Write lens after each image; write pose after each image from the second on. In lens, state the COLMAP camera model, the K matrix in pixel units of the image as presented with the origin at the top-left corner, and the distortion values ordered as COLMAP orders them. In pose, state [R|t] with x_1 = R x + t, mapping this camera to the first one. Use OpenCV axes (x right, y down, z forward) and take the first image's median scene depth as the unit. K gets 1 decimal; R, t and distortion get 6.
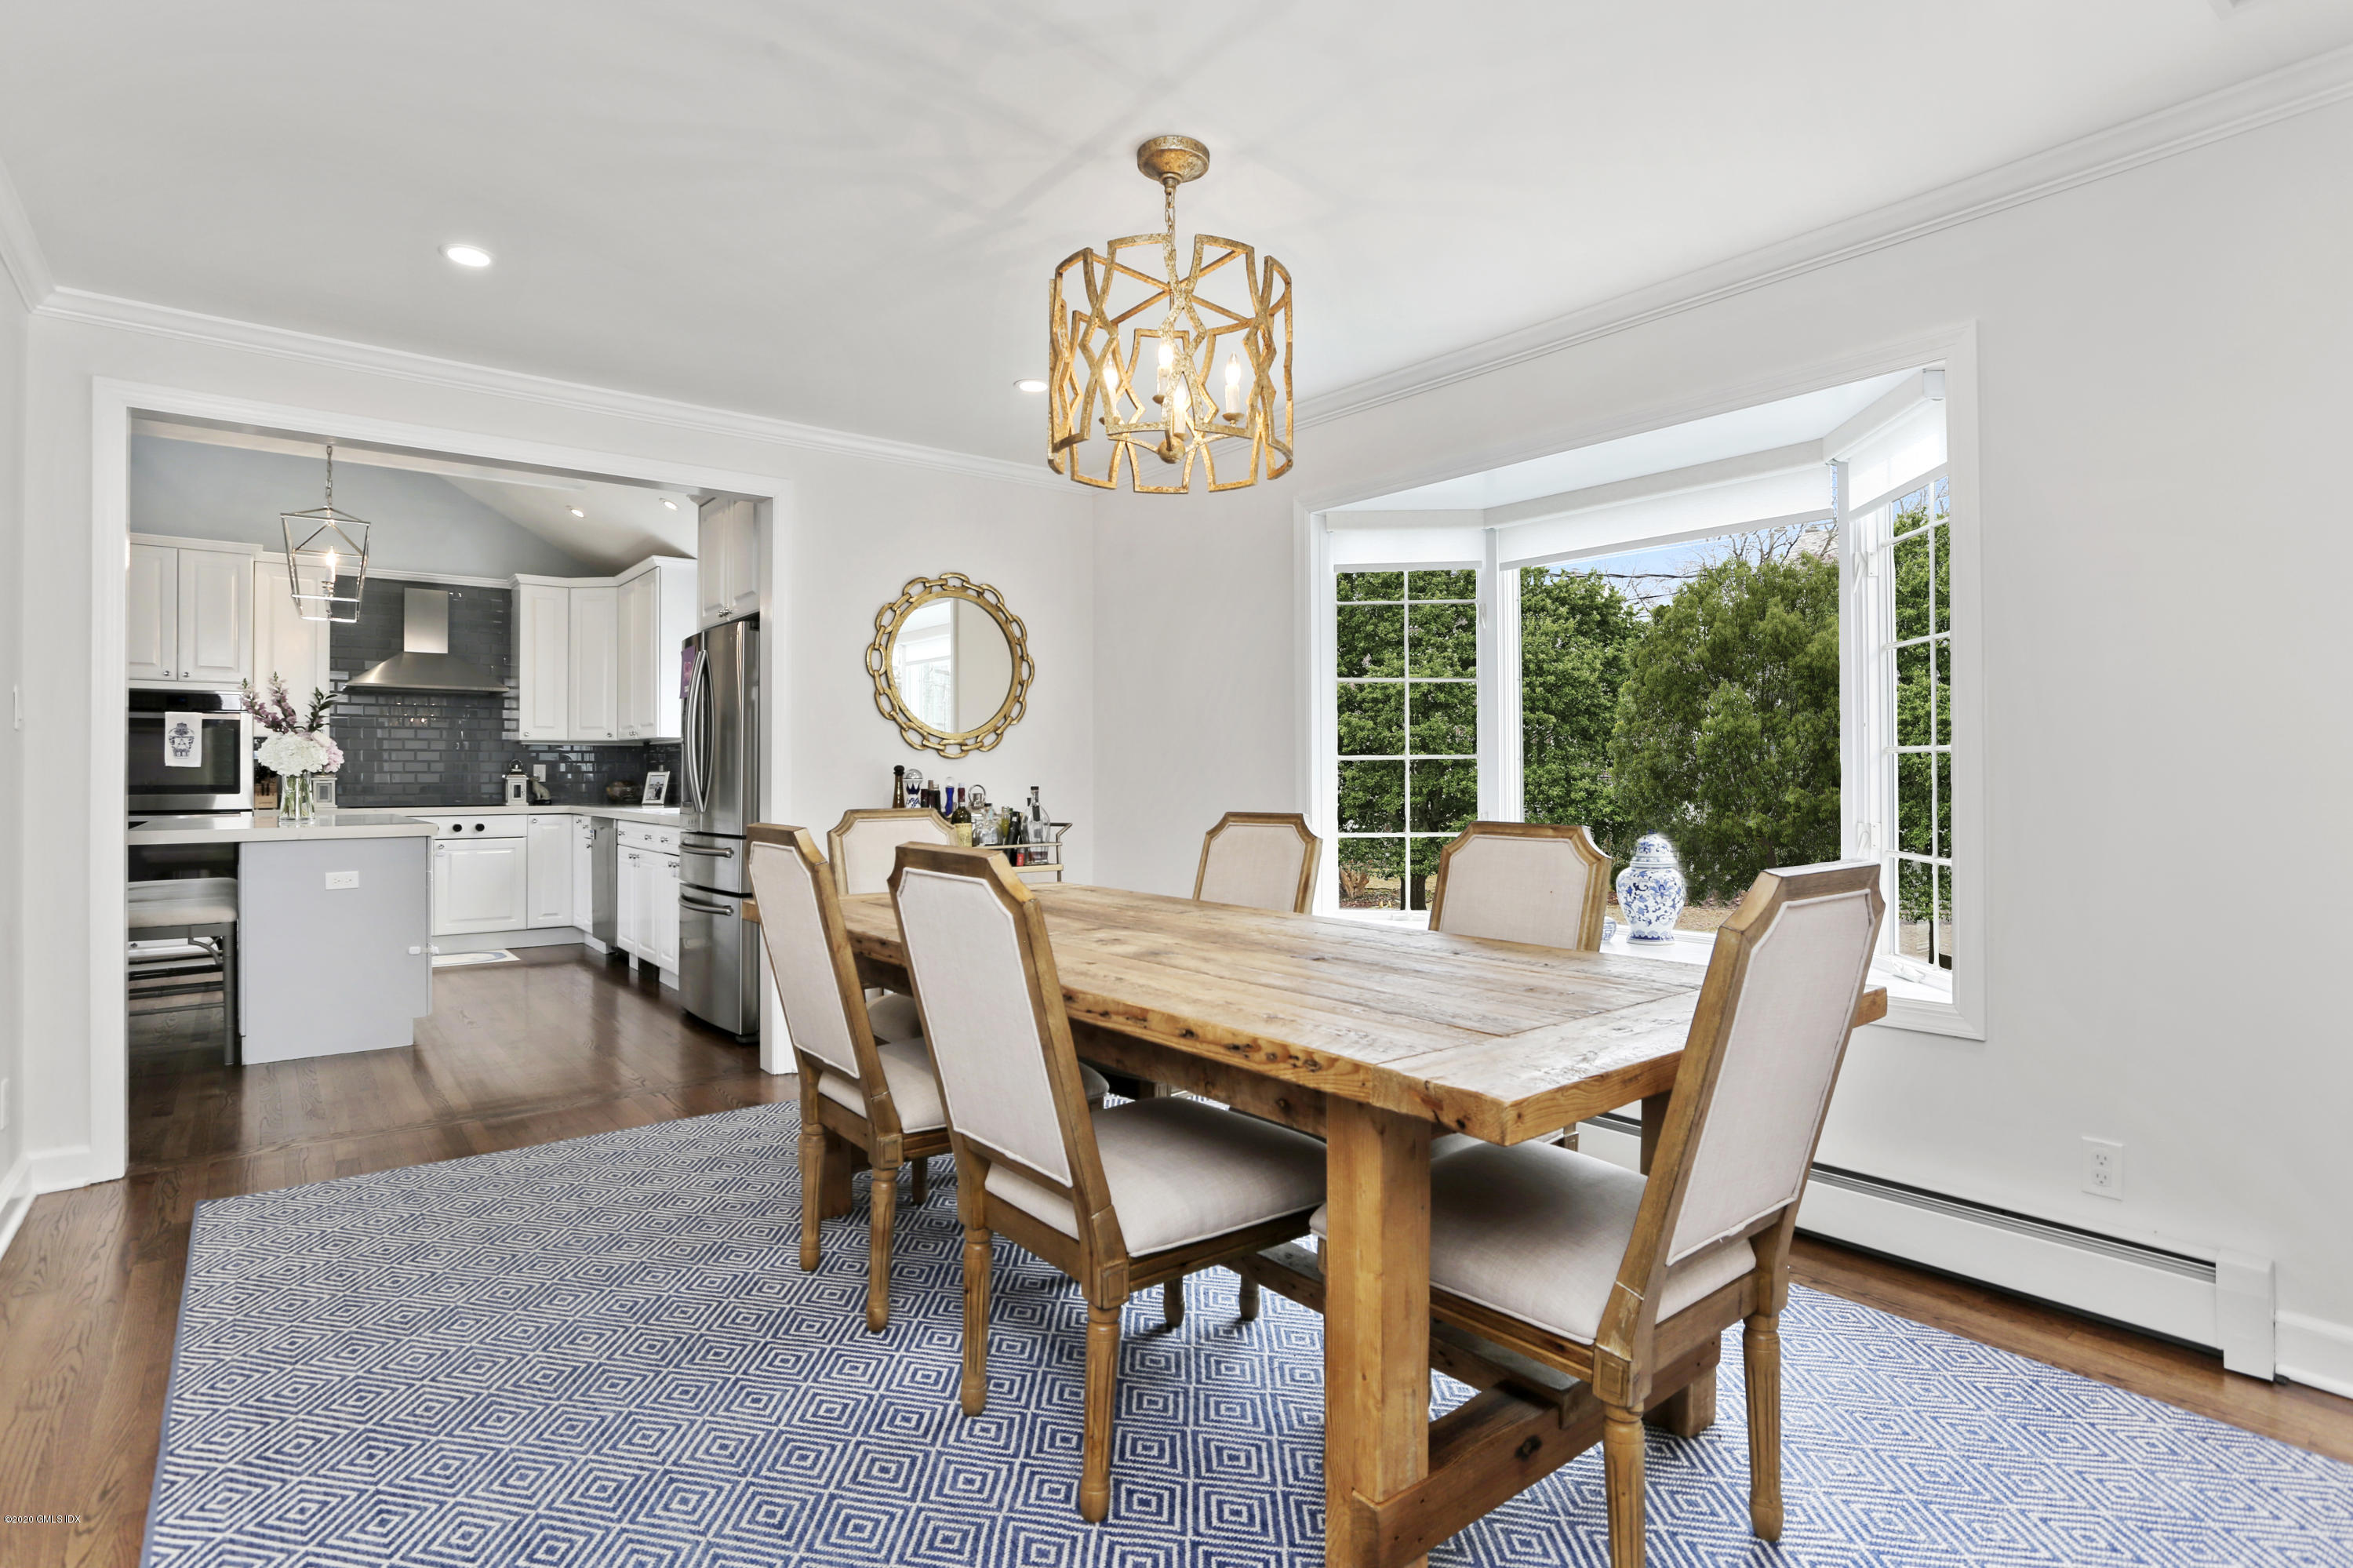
lens RADIAL K [[1168.5, 0, 1175.0], [0, 1168.5, 769.2], [0, 0, 1]] dist [-0.056000, 0.025024]
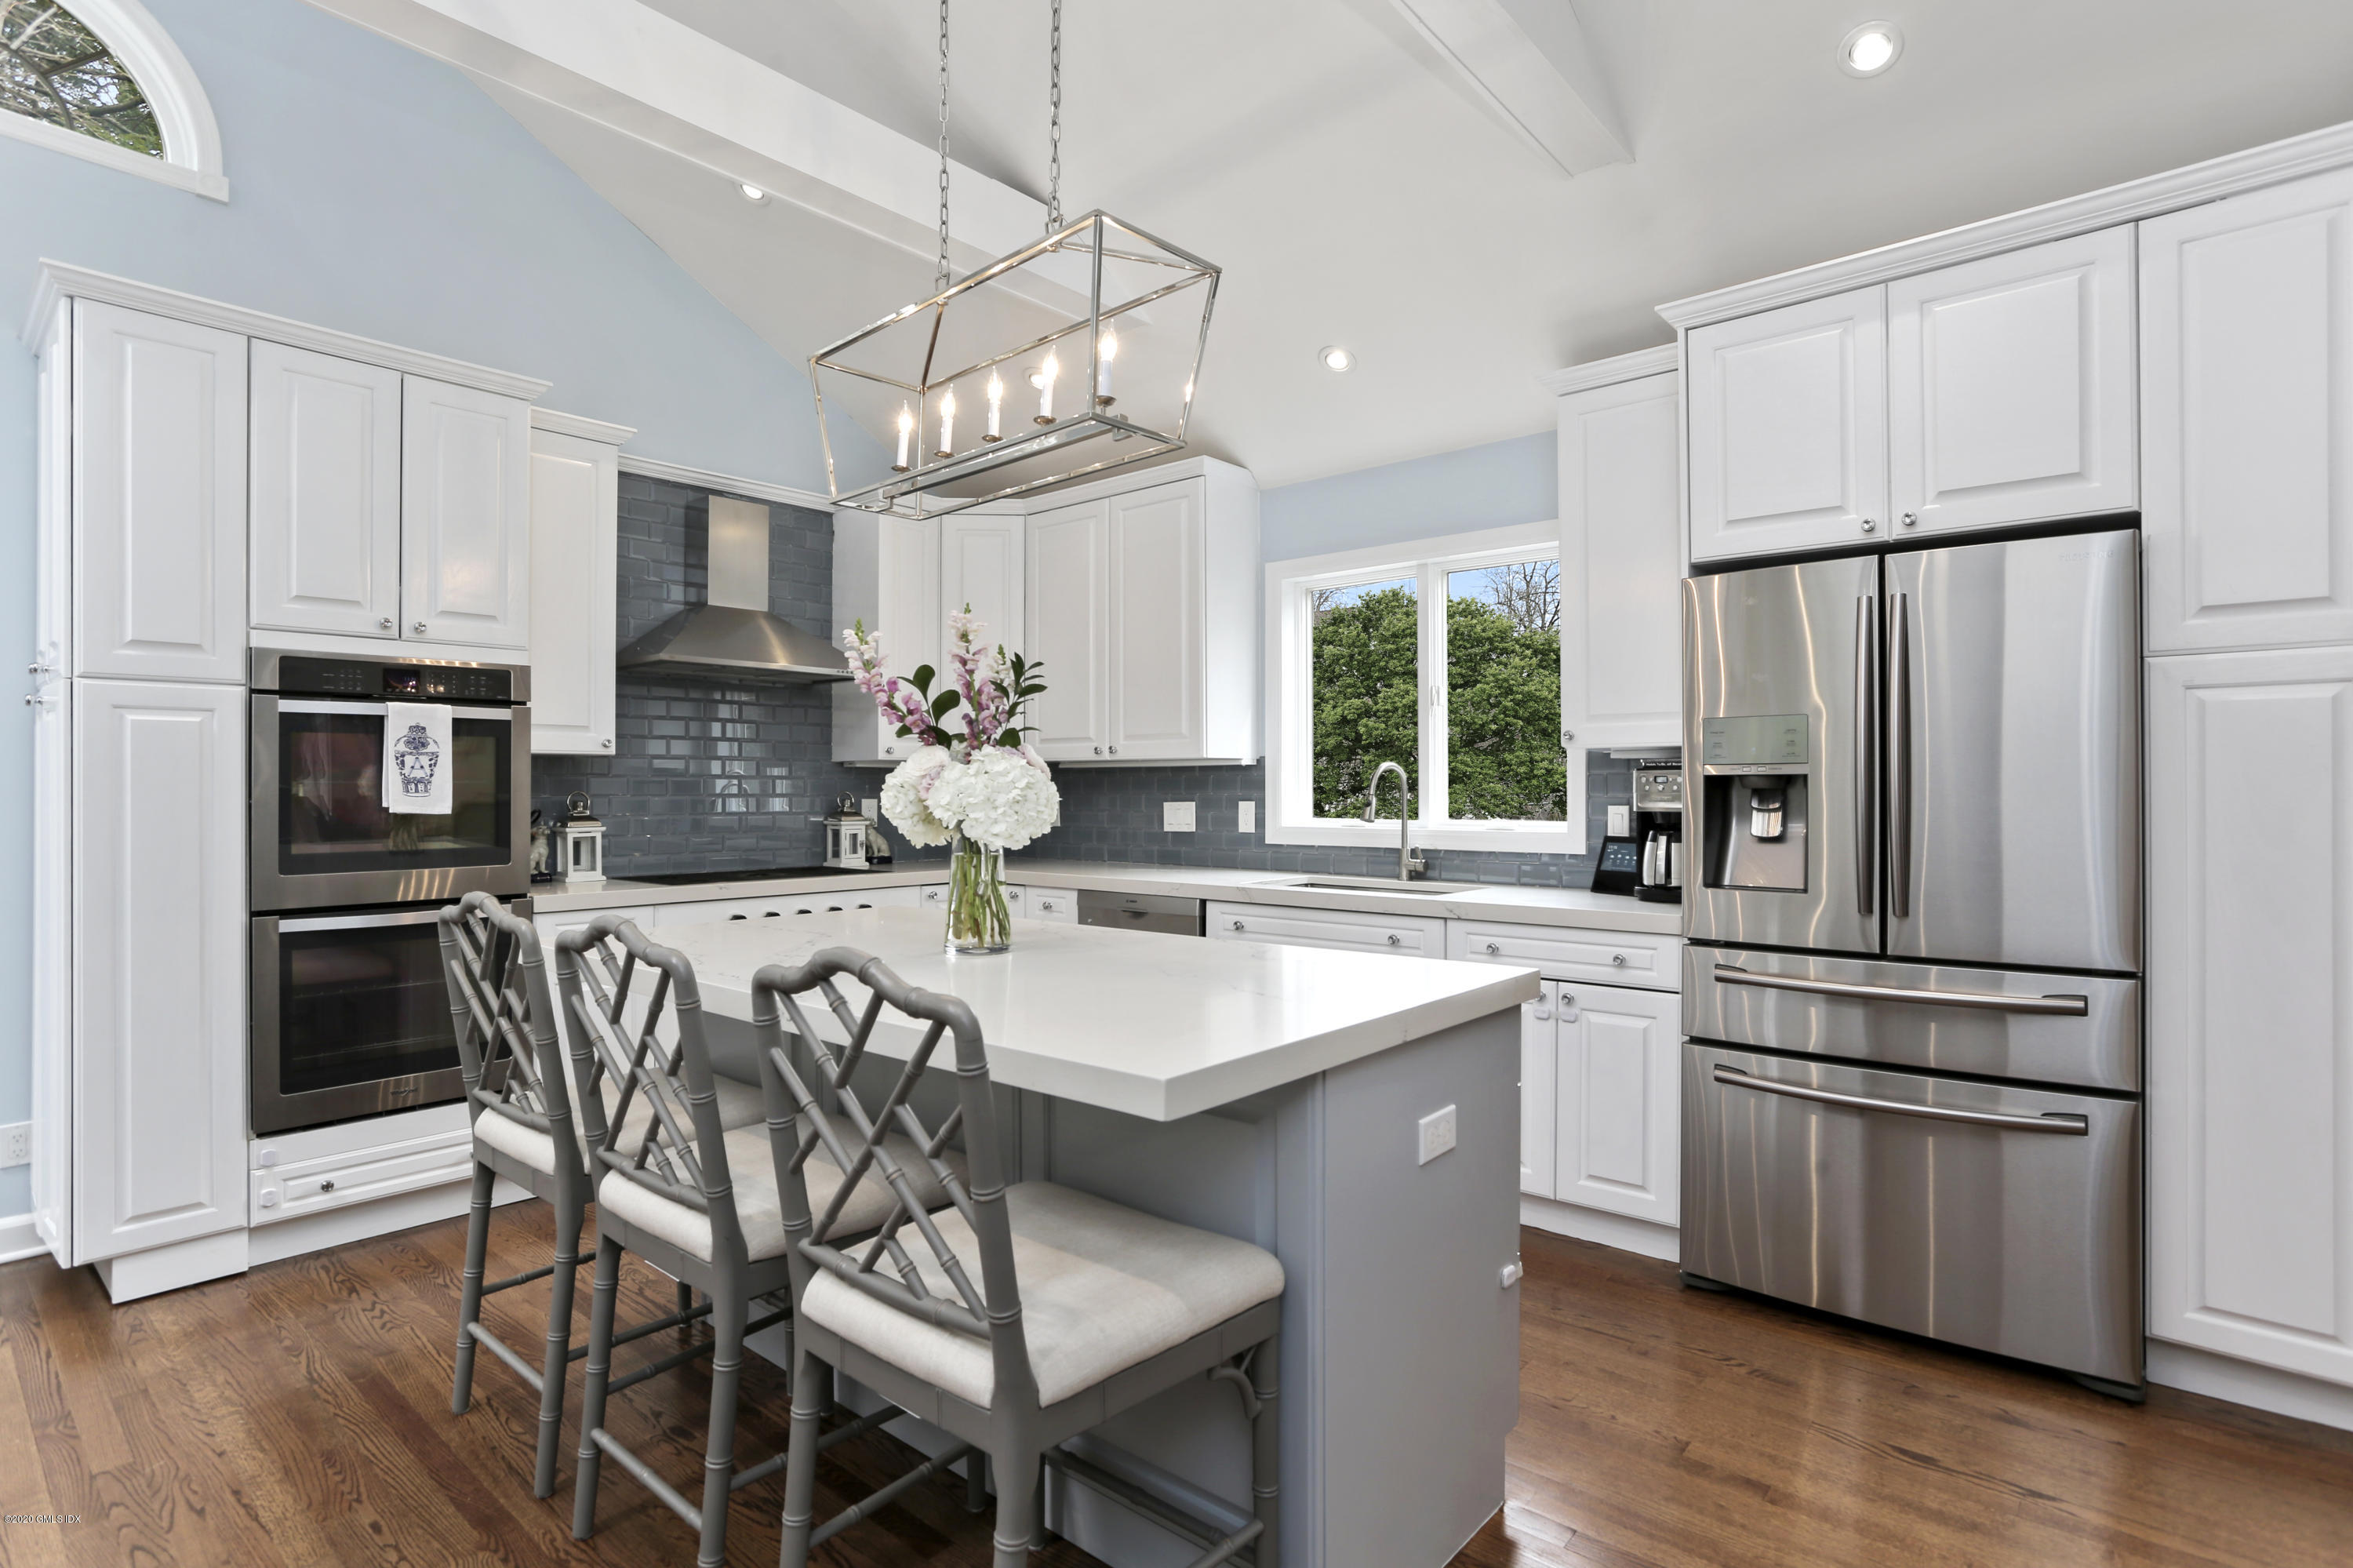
lens RADIAL K [[1173.1, 0, 1192.5], [0, 1173.1, 787.9], [0, 0, 1]] dist [-0.047879, 0.025998]
pose [[0.982146, 0.005440, 0.188041, -0.552193], [-0.006272, 0.999973, 0.003828, -0.015095], [-0.188015, -0.004939, 0.982154, 0.382859]]
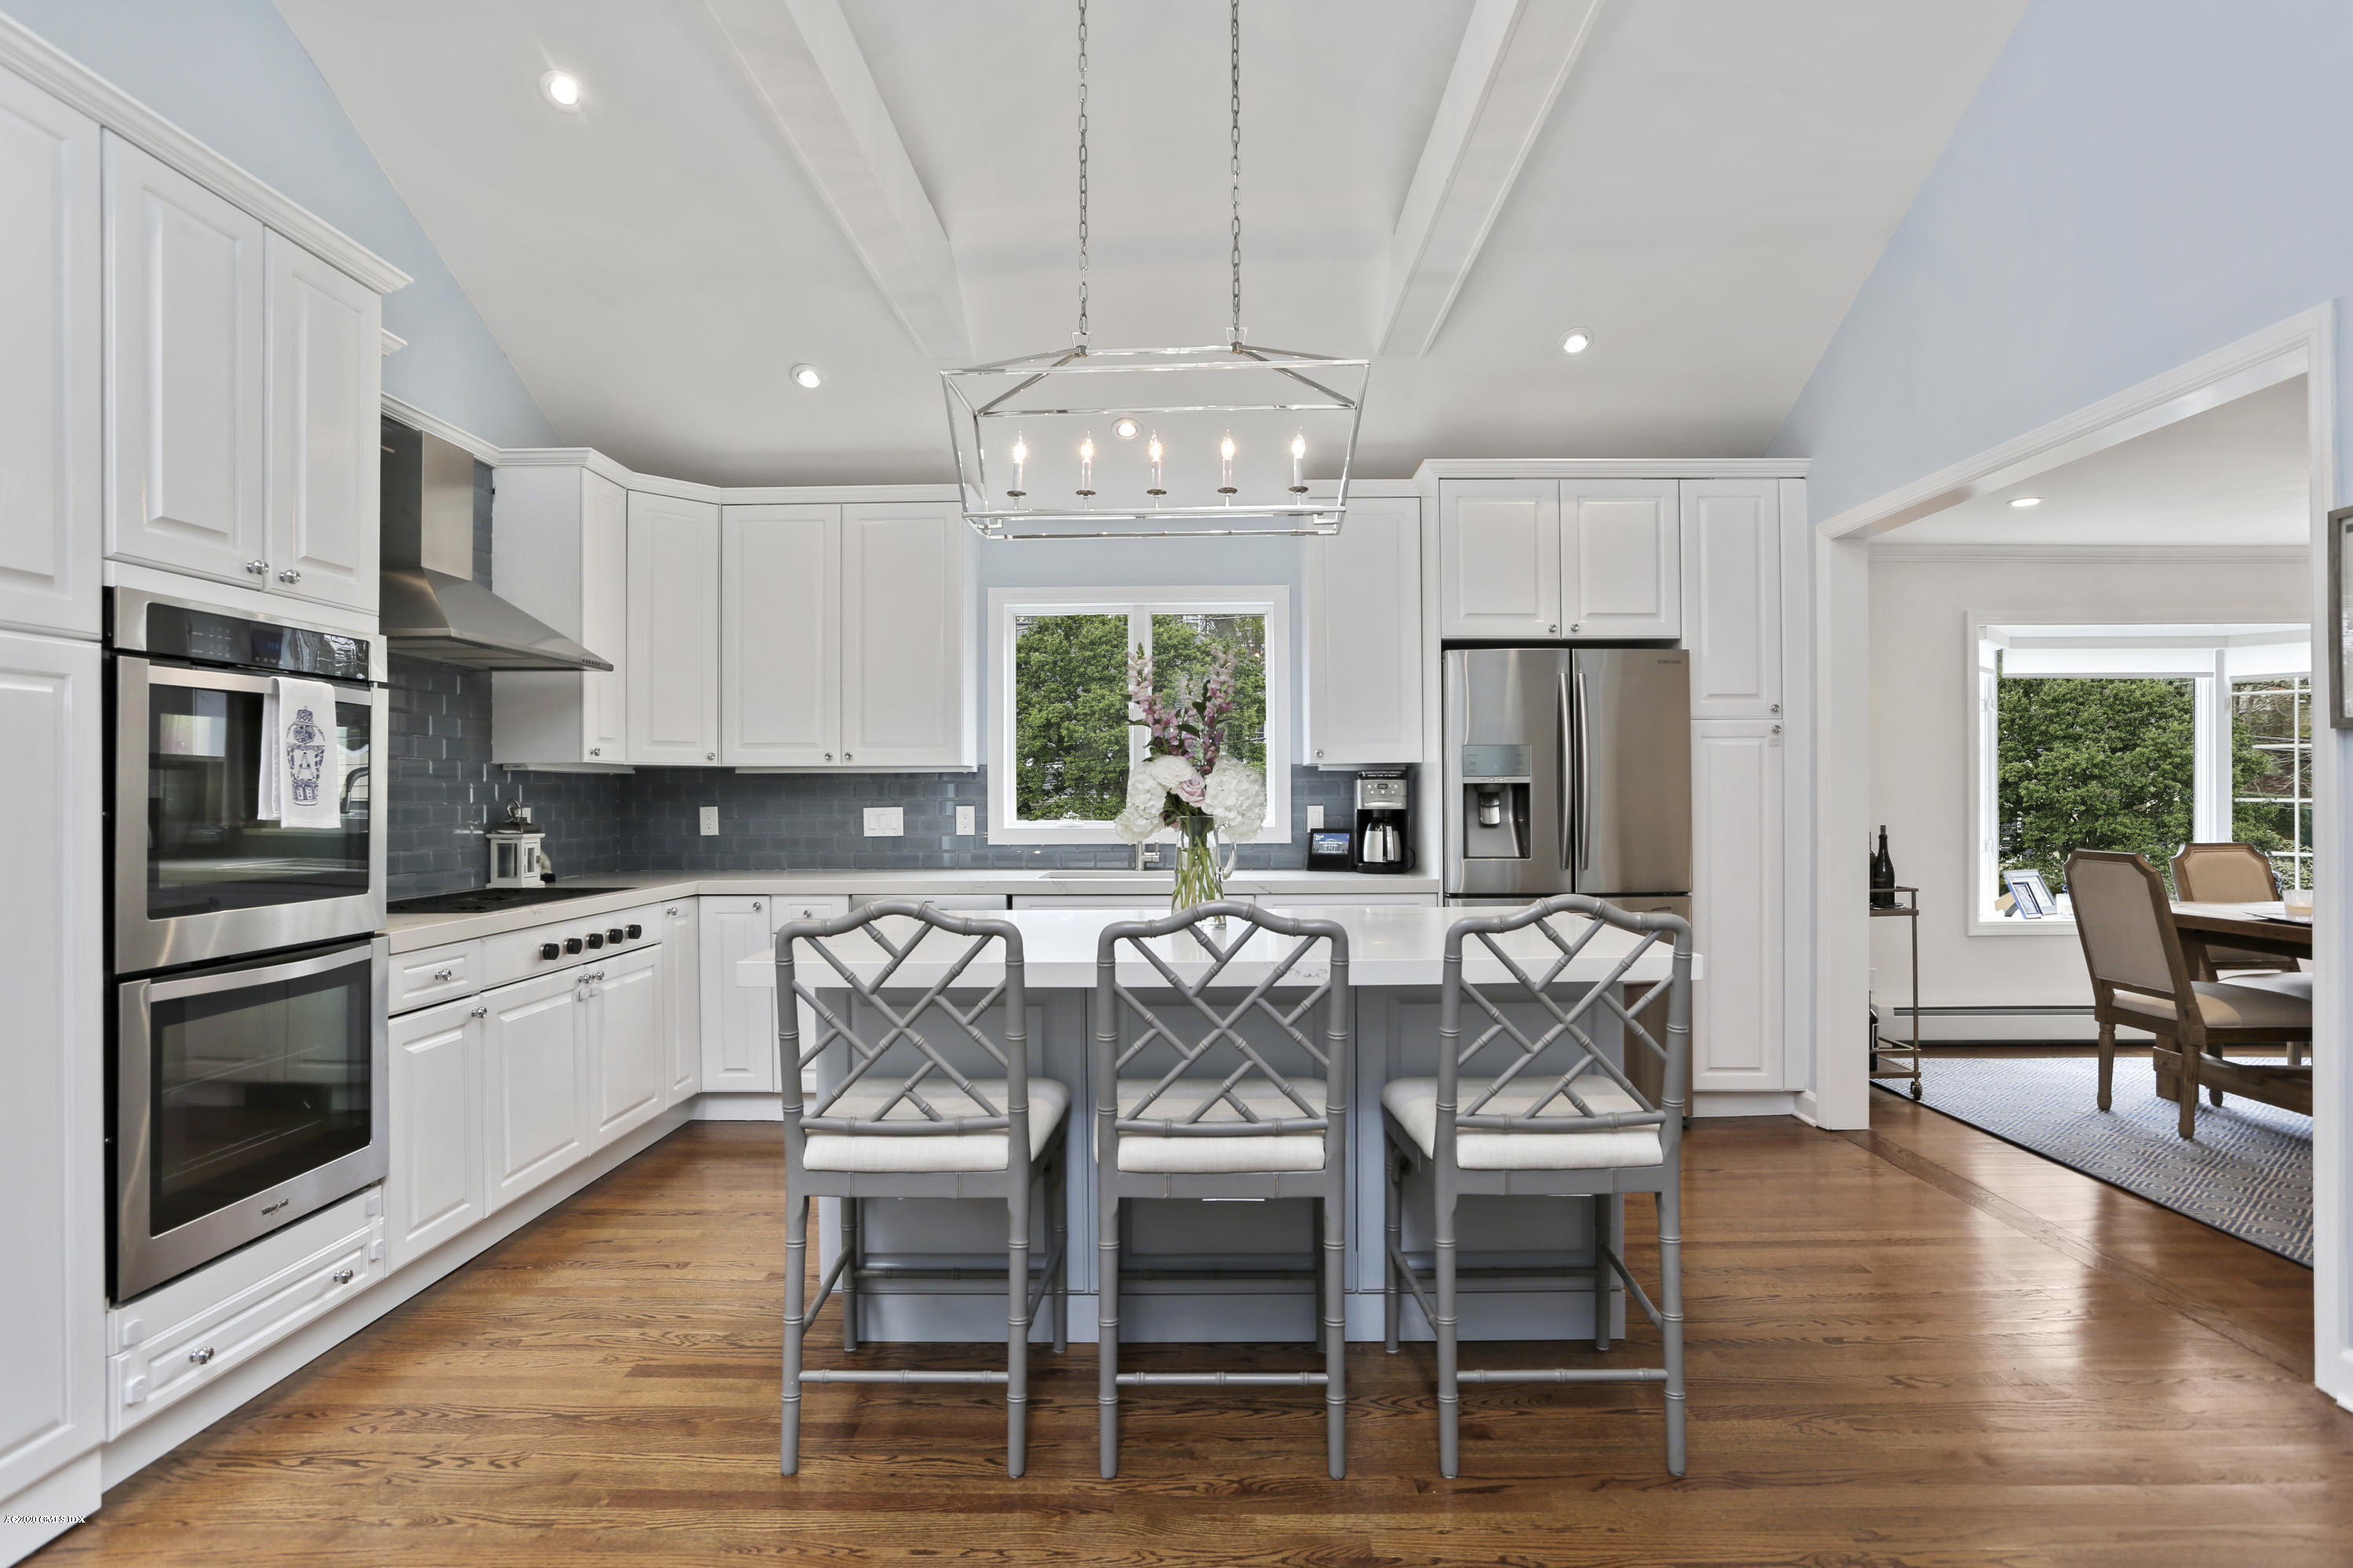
lens RADIAL K [[1173.1, 0, 1192.5], [0, 1173.1, 787.9], [0, 0, 1]] dist [-0.047879, 0.025998]
pose [[0.633807, 0.008153, 0.773448, -0.850584], [-0.003463, 0.999964, -0.007704, -0.011458], [-0.773484, 0.002205, 0.633813, 0.467479]]
